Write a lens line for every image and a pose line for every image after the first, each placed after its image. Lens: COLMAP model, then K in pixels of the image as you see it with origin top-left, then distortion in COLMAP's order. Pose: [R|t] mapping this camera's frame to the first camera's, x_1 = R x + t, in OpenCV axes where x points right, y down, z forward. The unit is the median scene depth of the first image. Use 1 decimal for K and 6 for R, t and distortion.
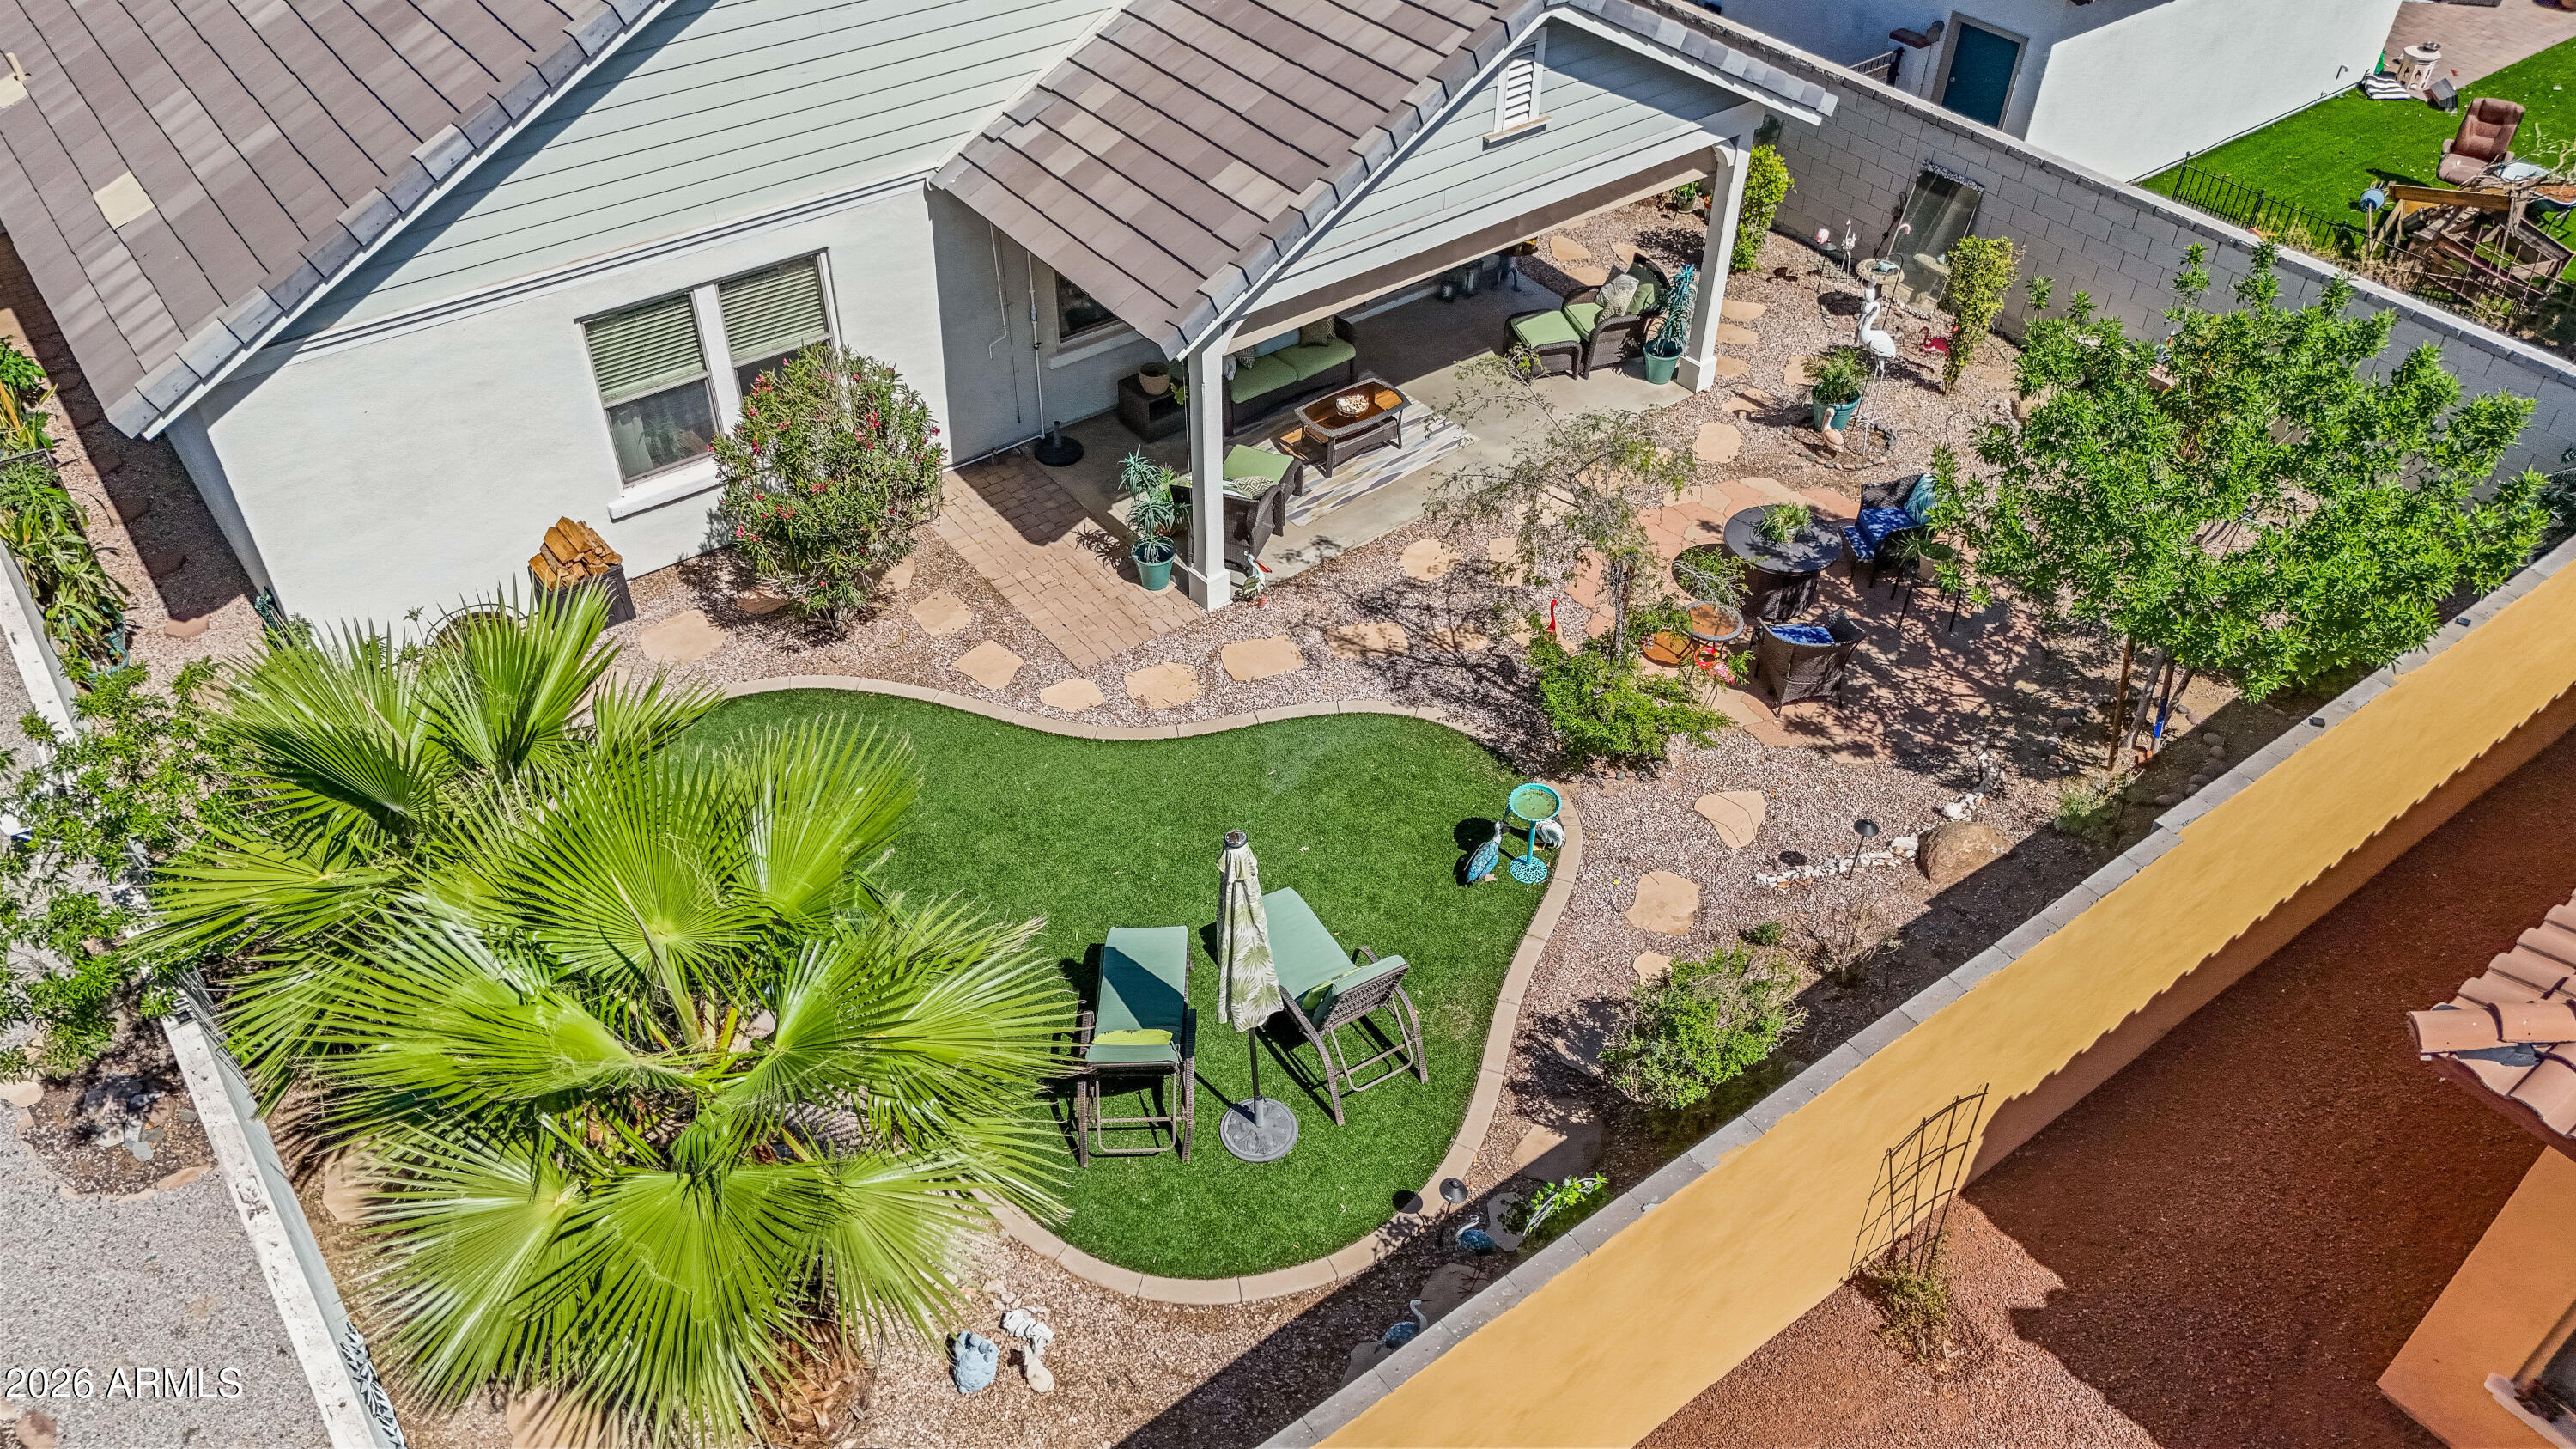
lens RADIAL K [[1903.3, 0, 1288.0], [0, 1903.3, 724.5], [0, 0, 1]] dist [0.152716, -0.297513]
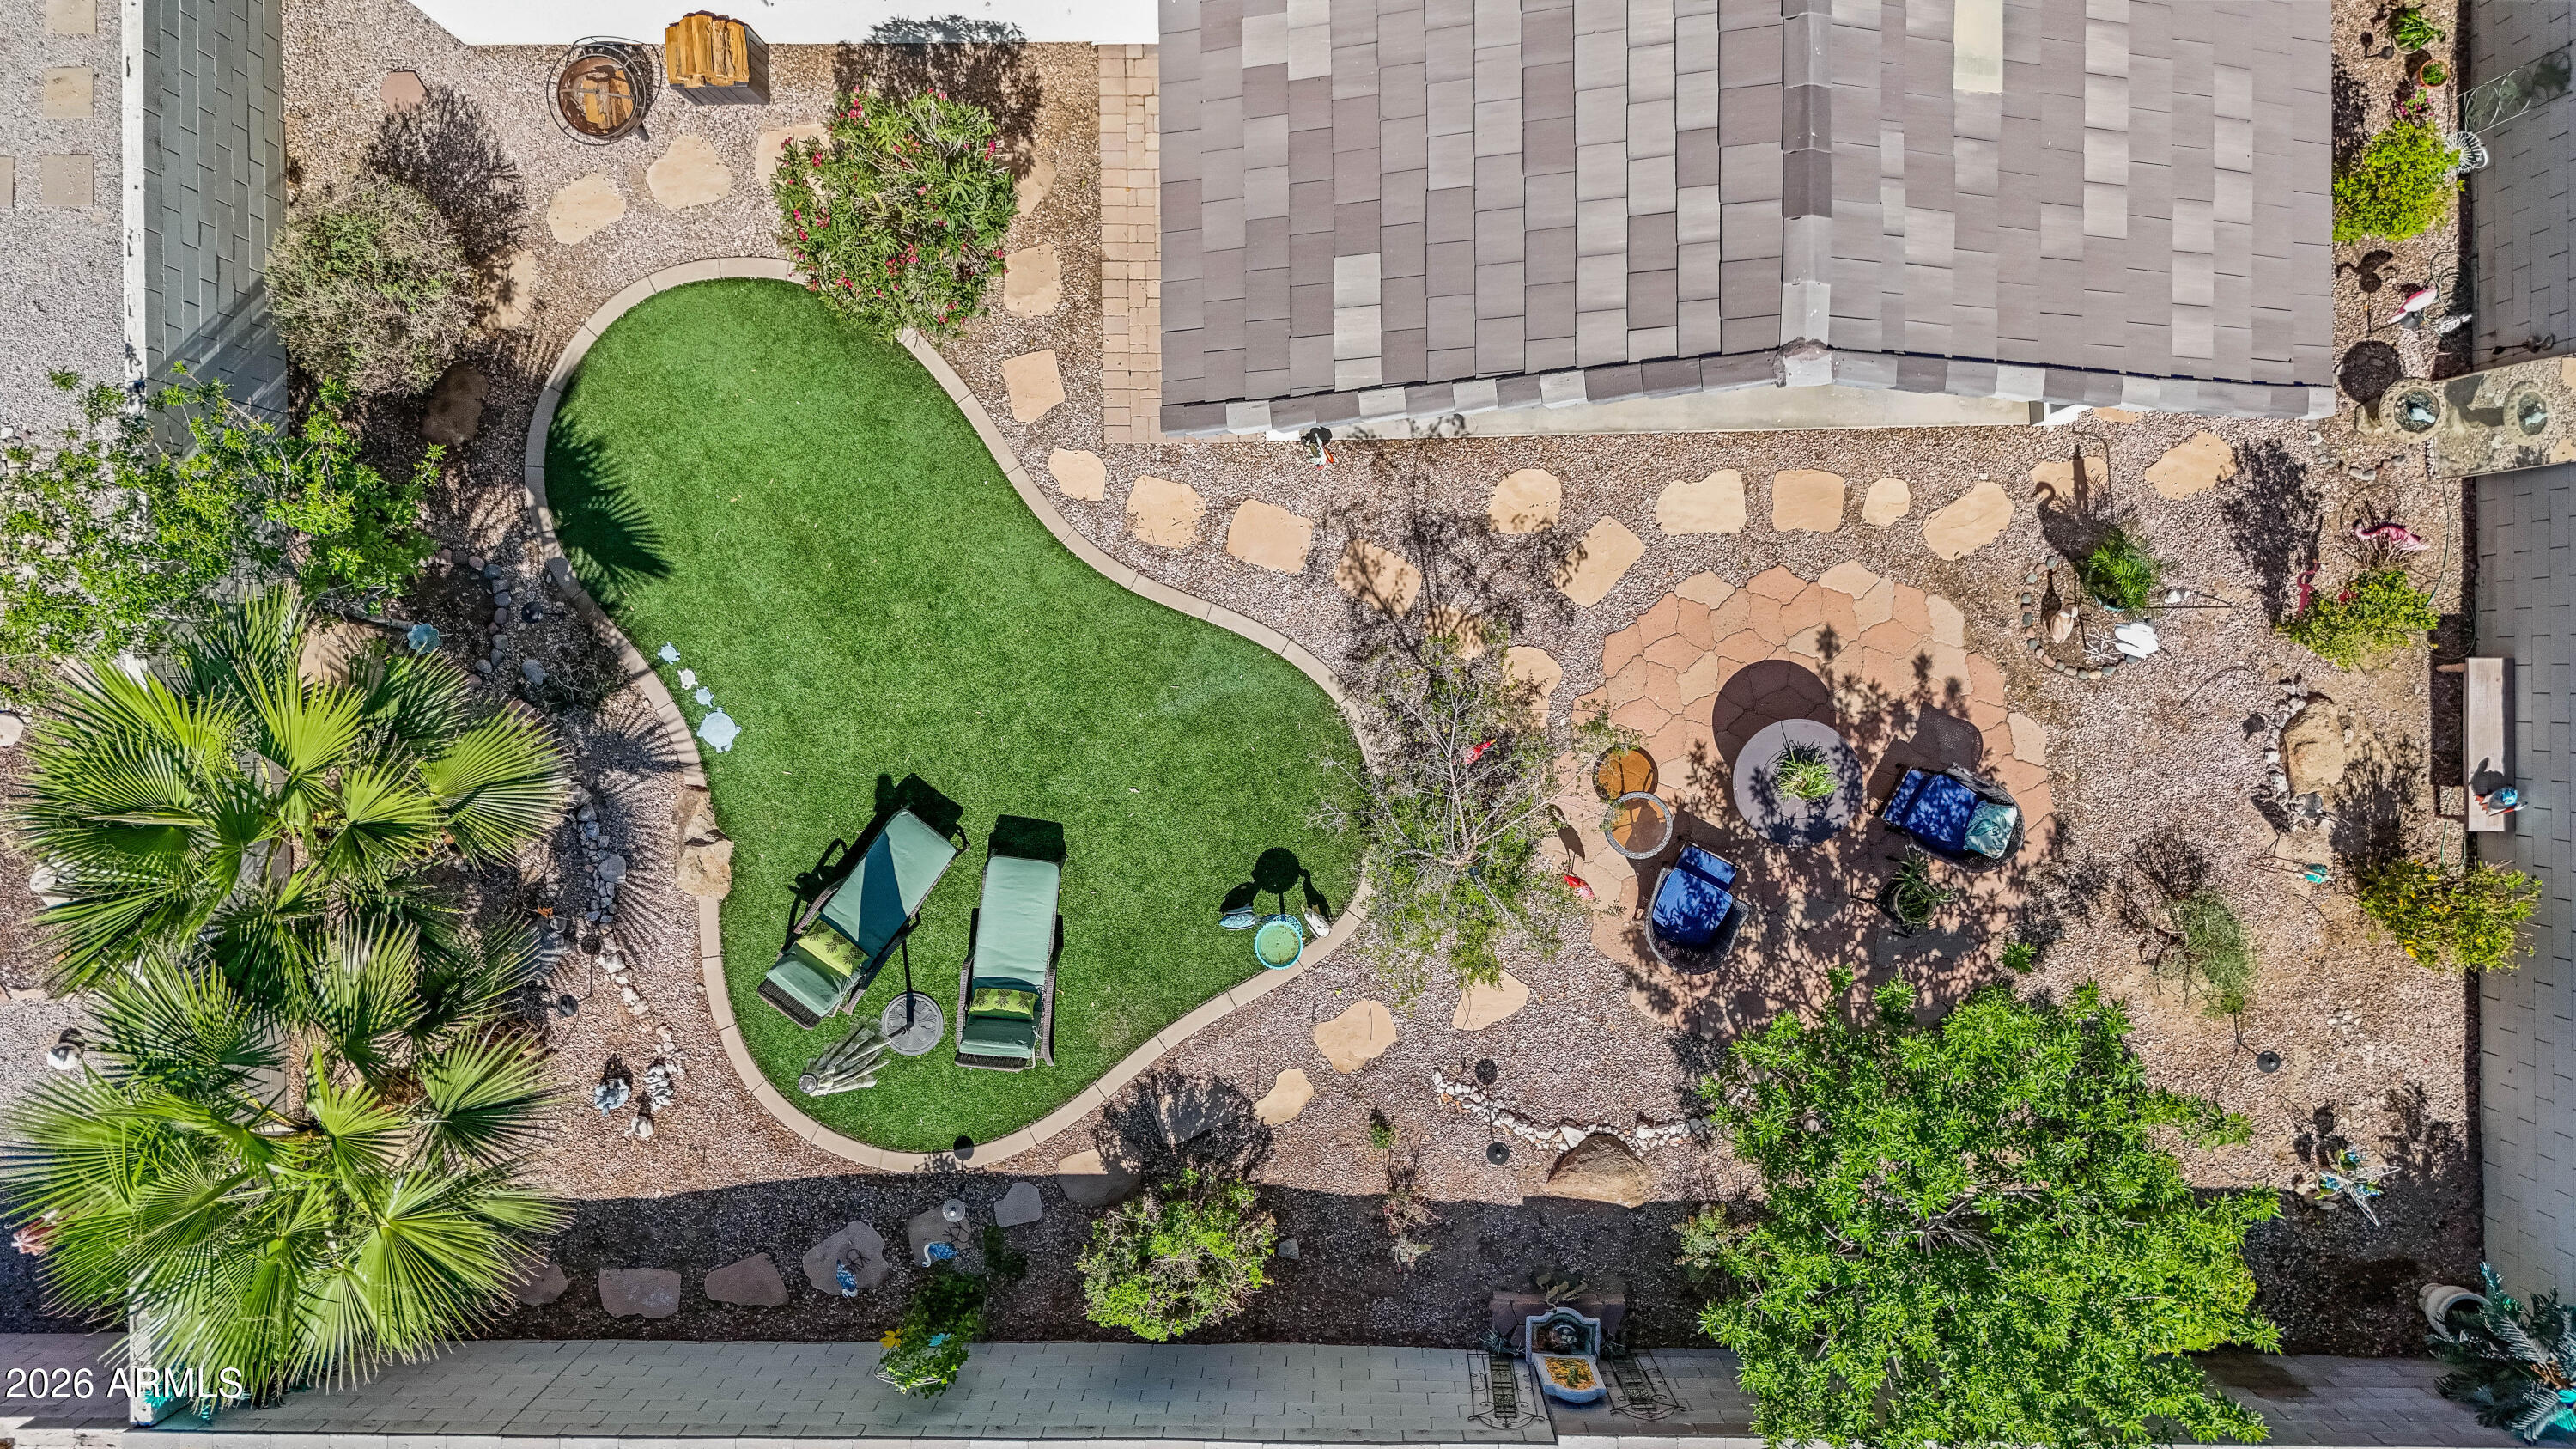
lens RADIAL K [[1903.3, 0, 1288.0], [0, 1903.3, 724.5], [0, 0, 1]] dist [0.152716, -0.297513]
pose [[0.800825, 0.597521, -0.040579, 0.092258], [-0.359361, 0.533624, 0.765575, -0.751282], [0.479101, -0.598509, 0.642066, 0.342461]]
